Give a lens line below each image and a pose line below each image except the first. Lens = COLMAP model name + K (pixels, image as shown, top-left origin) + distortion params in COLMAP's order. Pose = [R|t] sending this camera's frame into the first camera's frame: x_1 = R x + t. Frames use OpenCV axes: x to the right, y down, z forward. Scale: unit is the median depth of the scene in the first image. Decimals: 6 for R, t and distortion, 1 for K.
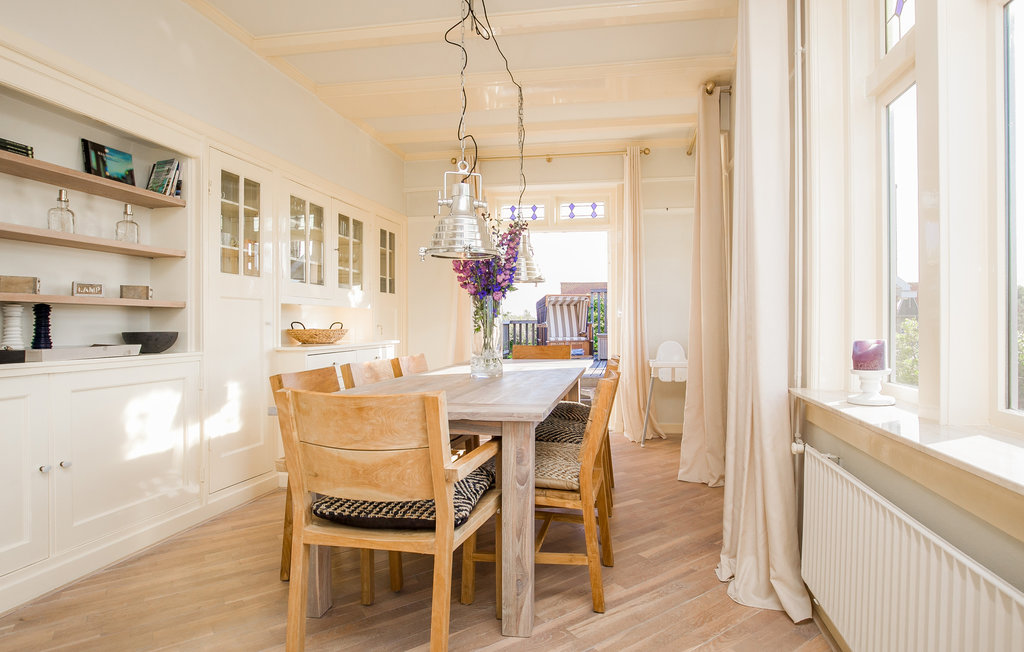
lens RADIAL K [[555.8, 0, 512.0], [0, 555.8, 326.0], [0, 0, 1]] dist [-0.026523, 0.000547]
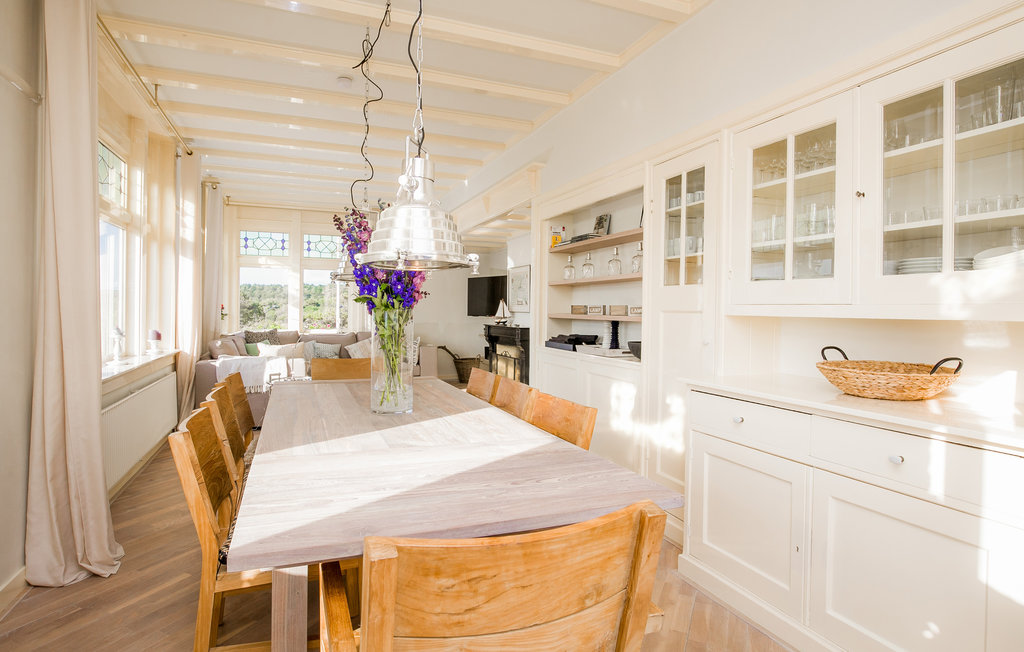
lens RADIAL K [[565.3, 0, 514.1], [0, 565.3, 309.3], [0, 0, 1]] dist [-0.000668, -0.000064]
pose [[-0.832673, -0.017994, -0.553472, 0.260950], [-0.019102, 0.999810, -0.003767, -0.046871], [0.553435, 0.007435, -0.832859, 1.757916]]
